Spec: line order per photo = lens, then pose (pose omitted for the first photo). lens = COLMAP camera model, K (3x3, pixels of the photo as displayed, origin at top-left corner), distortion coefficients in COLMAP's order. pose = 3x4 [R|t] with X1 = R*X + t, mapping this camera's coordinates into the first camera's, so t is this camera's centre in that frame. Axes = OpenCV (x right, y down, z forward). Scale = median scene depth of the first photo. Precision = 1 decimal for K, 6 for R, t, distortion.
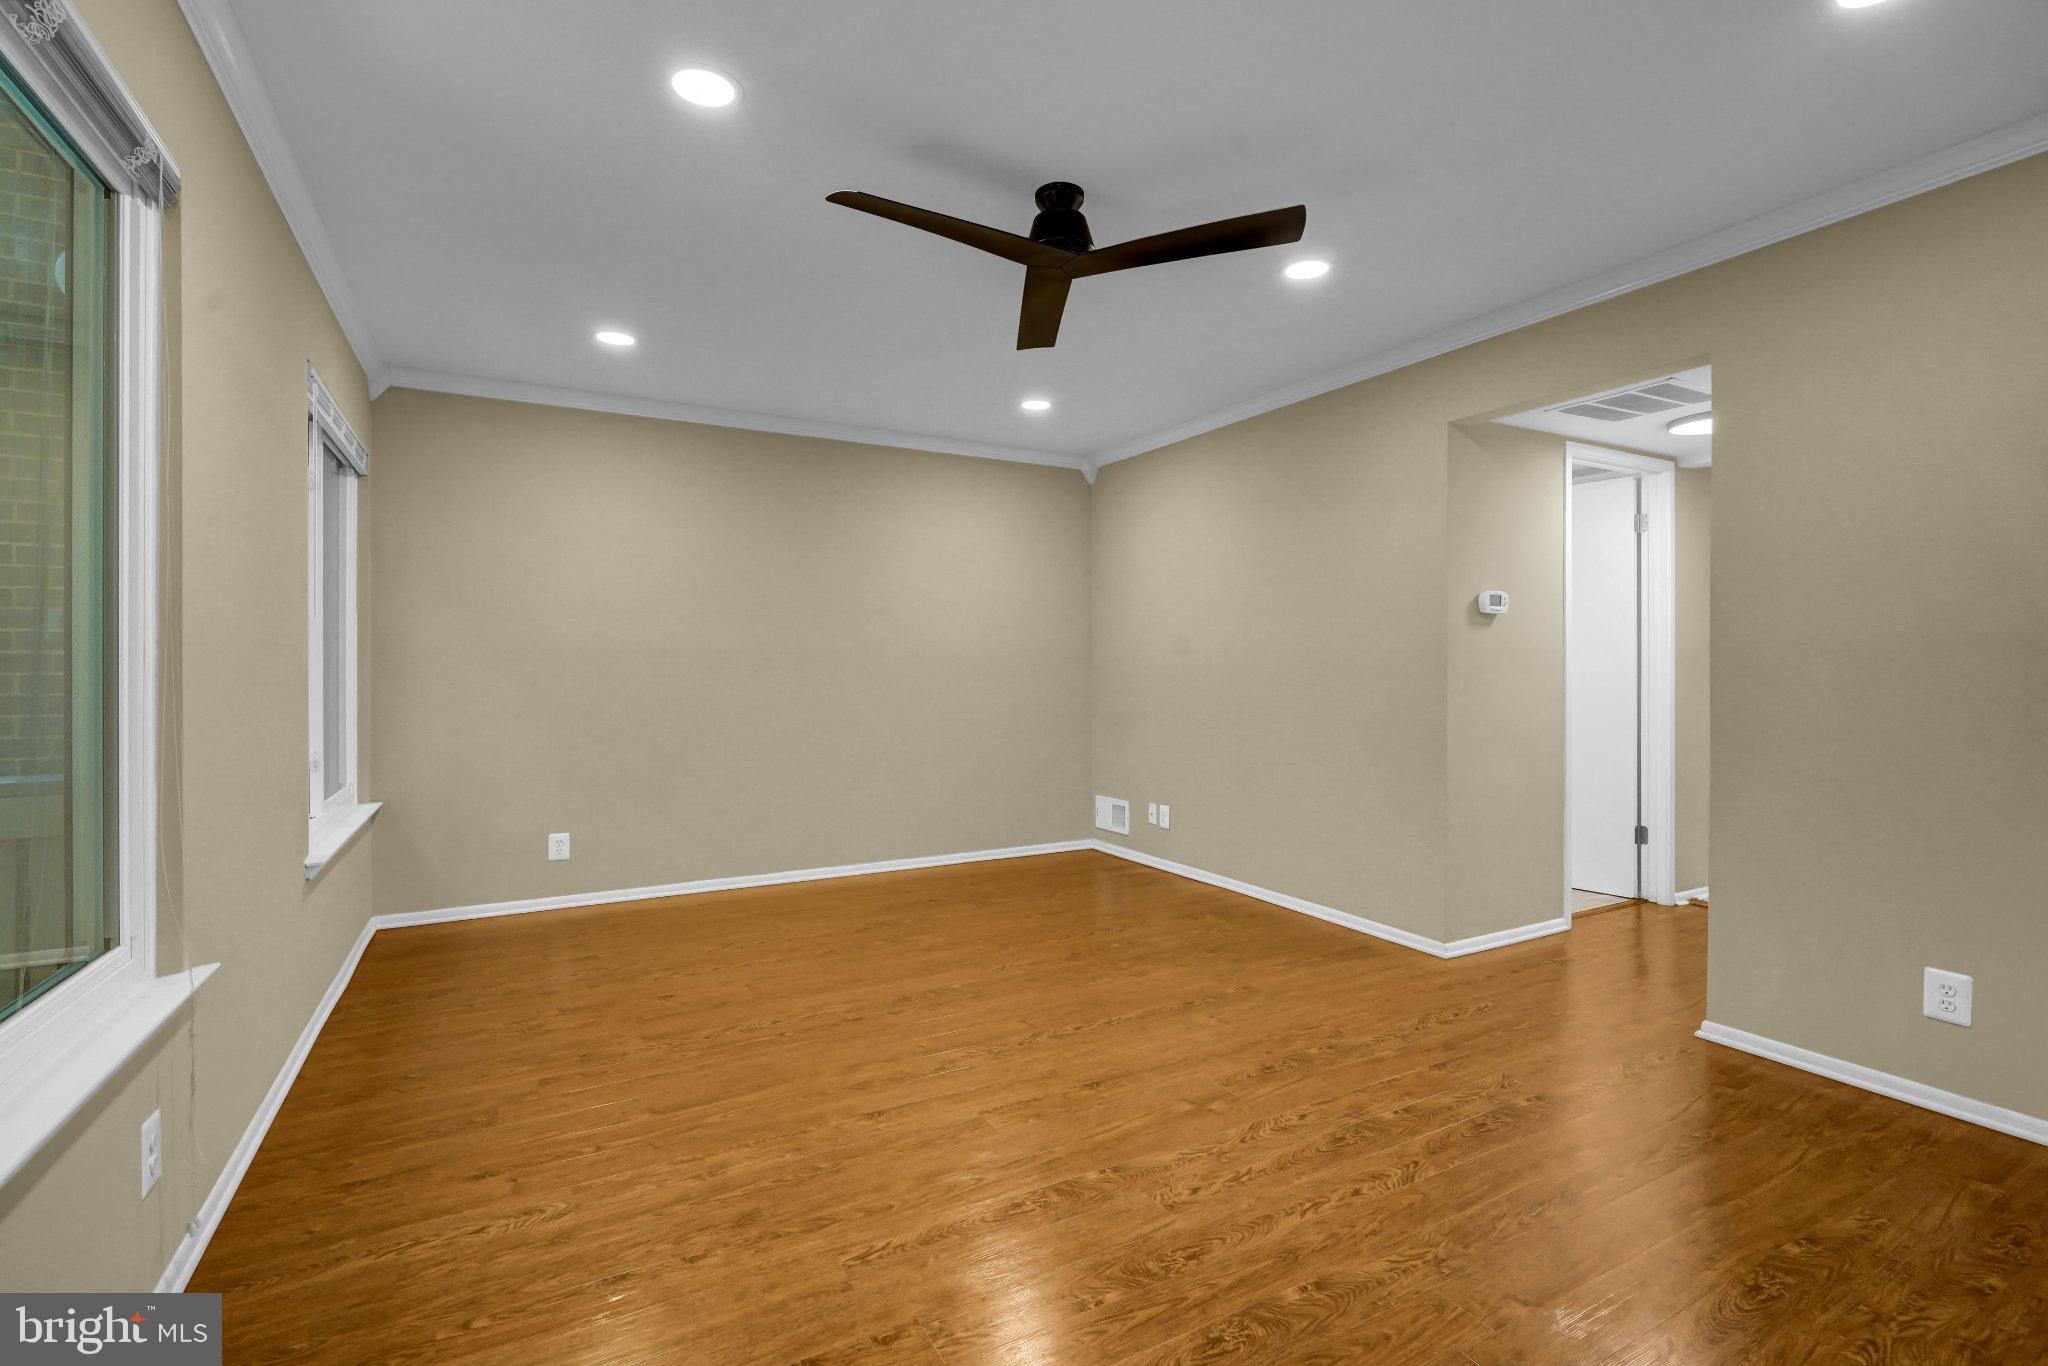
lens RADIAL K [[928.2, 0, 1026.6], [0, 928.2, 675.4], [0, 0, 1]] dist [-0.010473, 0.004226]
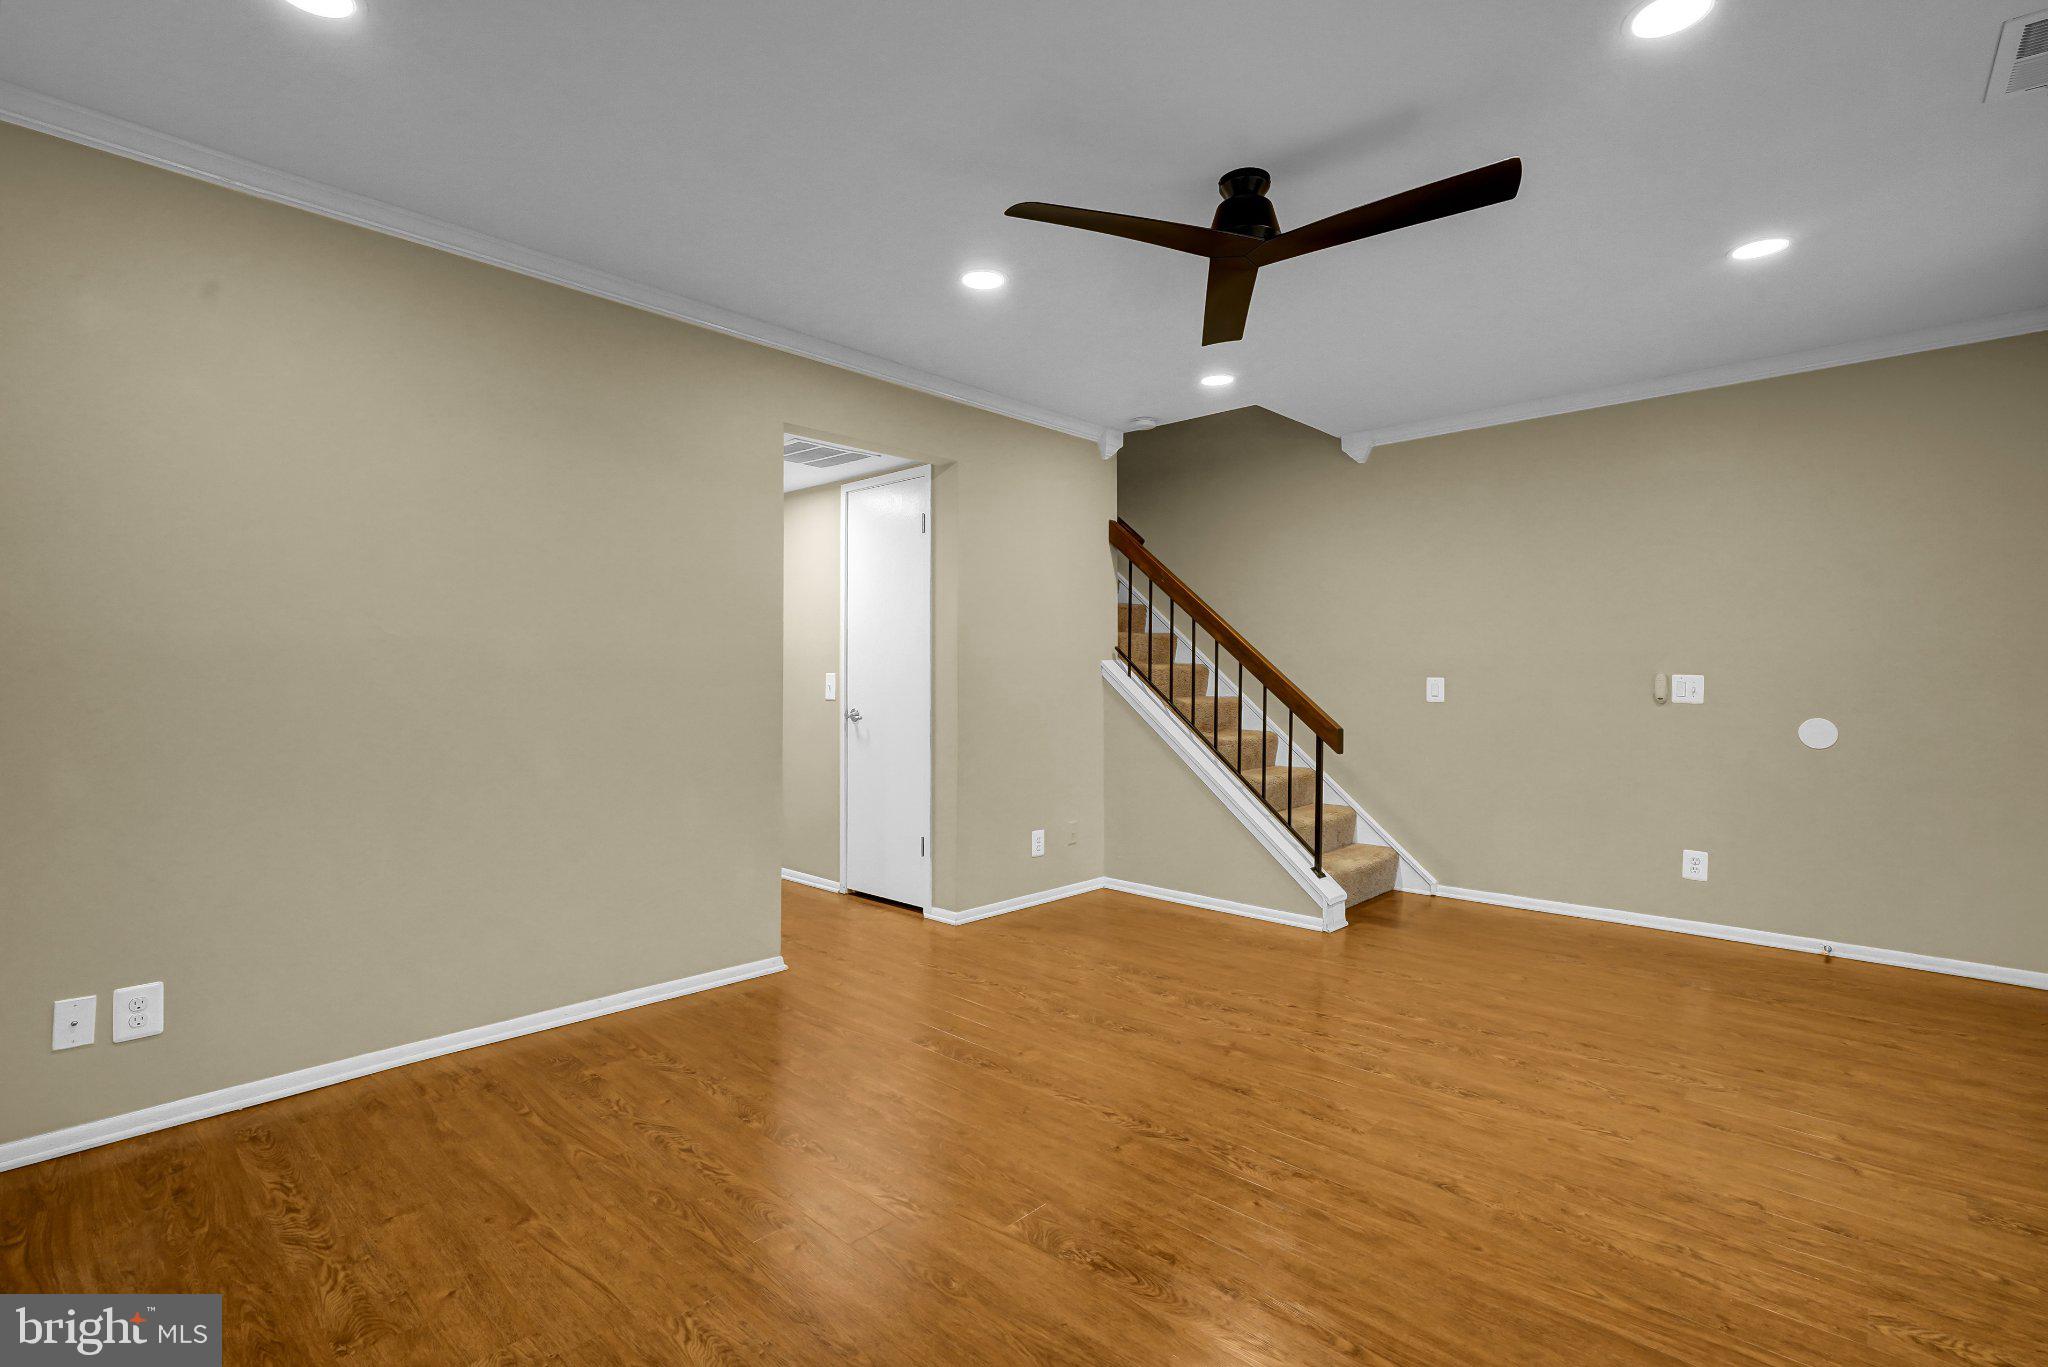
lens RADIAL K [[950.3, 0, 1011.3], [0, 950.3, 656.4], [0, 0, 1]] dist [-0.003150, 0.001094]
pose [[-0.300783, 0.018172, 0.953519, -0.864221], [0.003418, 0.999833, -0.017976, -0.009952], [-0.953686, -0.002148, -0.300795, 1.590463]]
